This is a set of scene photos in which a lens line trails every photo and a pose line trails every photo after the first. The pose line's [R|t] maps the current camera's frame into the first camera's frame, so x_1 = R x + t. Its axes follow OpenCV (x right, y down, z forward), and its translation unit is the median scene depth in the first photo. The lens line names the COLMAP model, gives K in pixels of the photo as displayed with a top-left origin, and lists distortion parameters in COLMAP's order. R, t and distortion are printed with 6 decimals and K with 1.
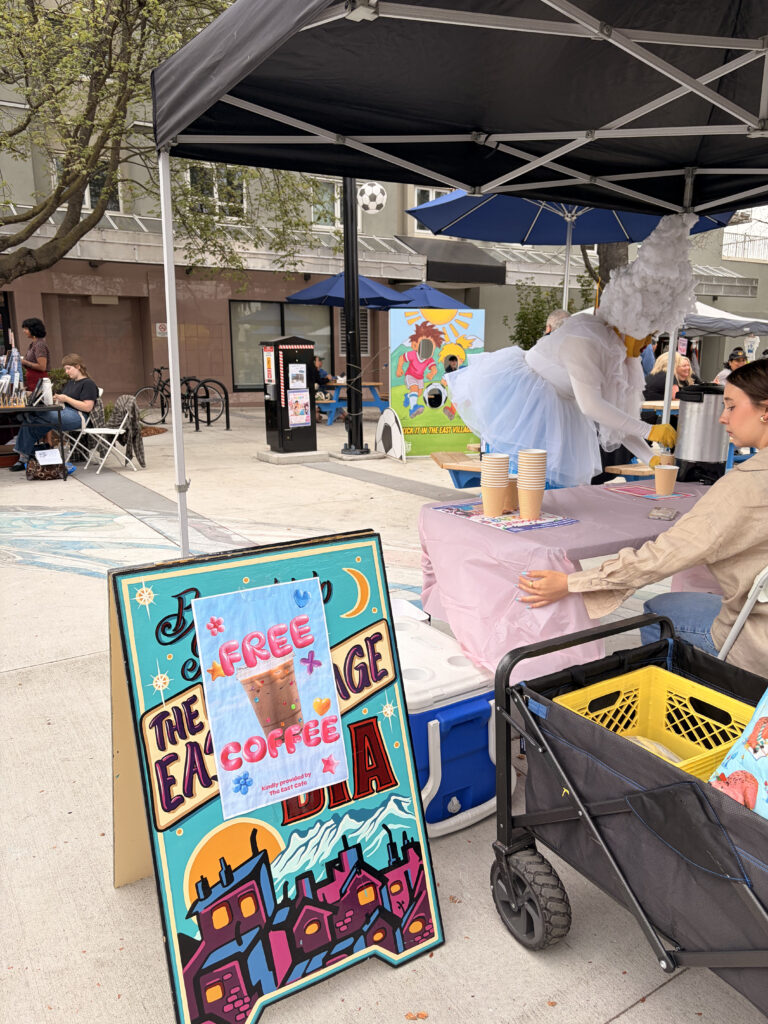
lens RADIAL K [[780.1, 0, 384.0], [0, 780.1, 512.0], [0, 0, 1]] dist [0.006382, -0.003907]
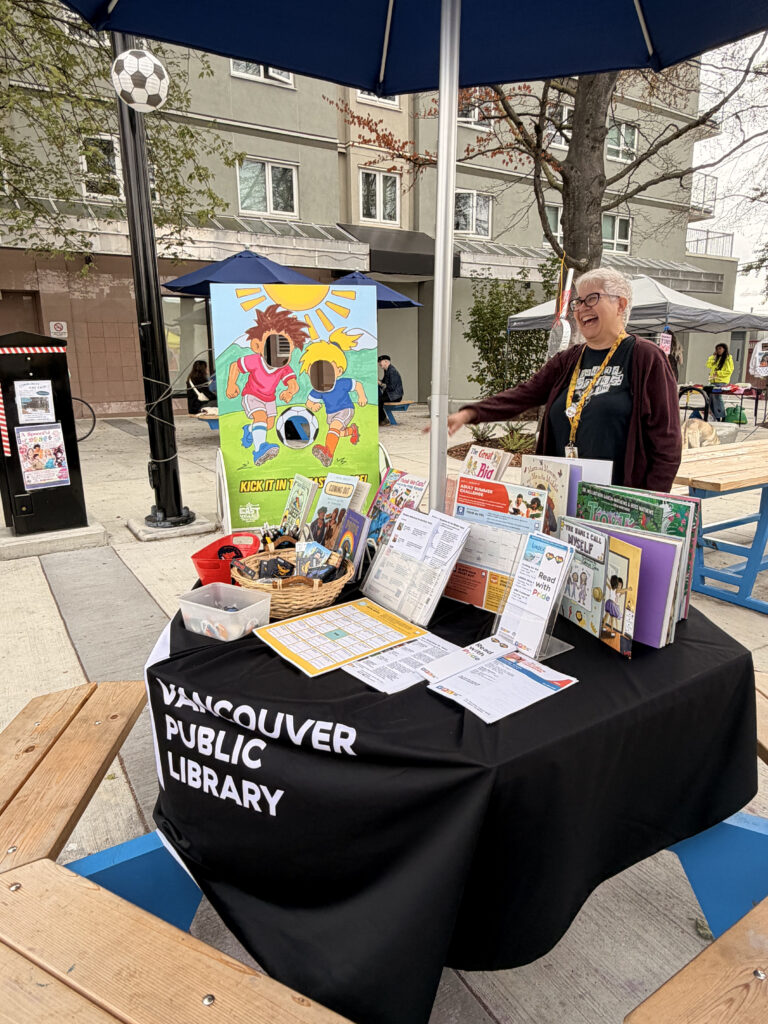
lens RADIAL K [[658.5, 0, 384.0], [0, 658.5, 512.0], [0, 0, 1]] dist [-0.001254, -0.000073]
pose [[0.999942, -0.009864, 0.004429, 0.131728], [0.009690, 0.999237, 0.037848, -0.101852], [-0.004799, -0.037803, 0.999274, 0.480360]]
